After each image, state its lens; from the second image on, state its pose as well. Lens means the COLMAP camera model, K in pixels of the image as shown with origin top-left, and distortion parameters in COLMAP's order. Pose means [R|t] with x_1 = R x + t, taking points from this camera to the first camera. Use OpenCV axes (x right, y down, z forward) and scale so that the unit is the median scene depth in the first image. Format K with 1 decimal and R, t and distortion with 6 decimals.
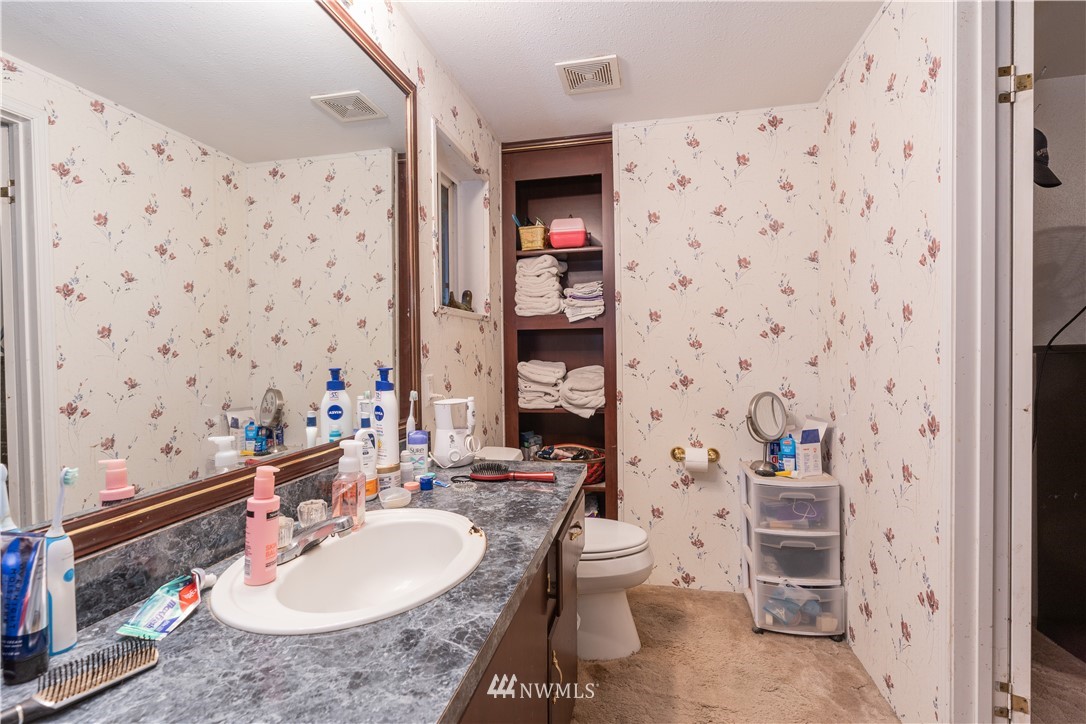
lens RADIAL K [[501.0, 0, 540.7], [0, 501.0, 357.6], [0, 0, 1]] dist [-0.010330, 0.002309]
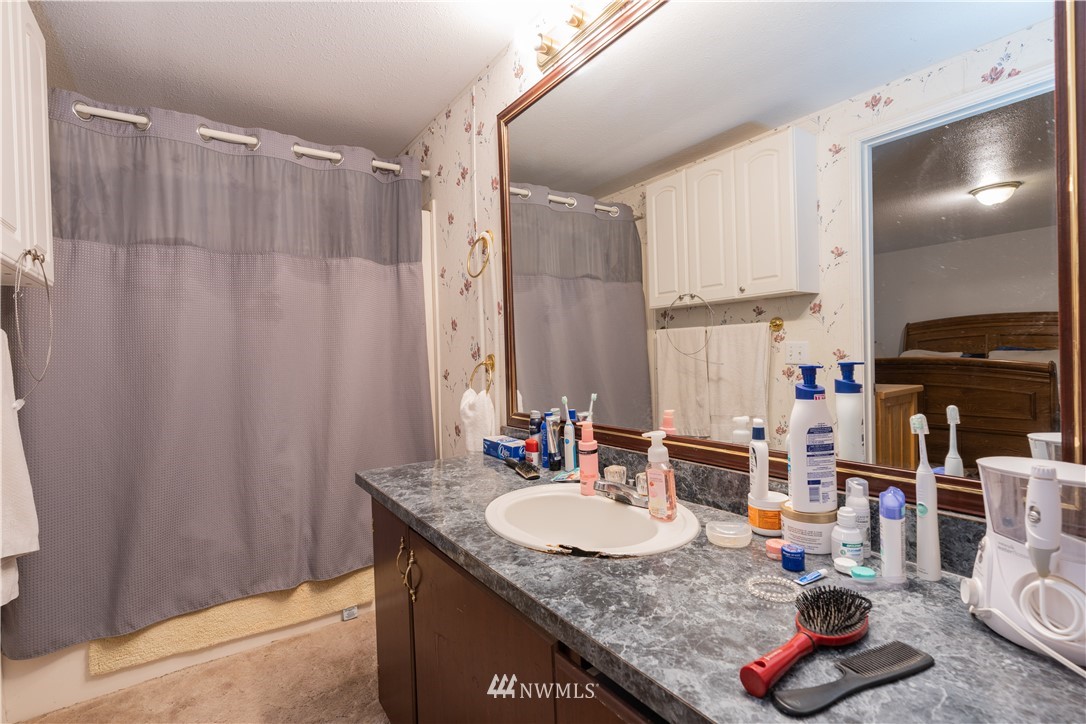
lens RADIAL K [[501.0, 0, 543.3], [0, 501.0, 360.8], [0, 0, 1]] dist [-0.010330, 0.002309]
pose [[-0.679387, 0.036453, -0.732874, 0.652333], [0.023964, 0.999335, 0.027492, -0.017135], [0.733389, 0.001115, -0.679809, 1.896172]]
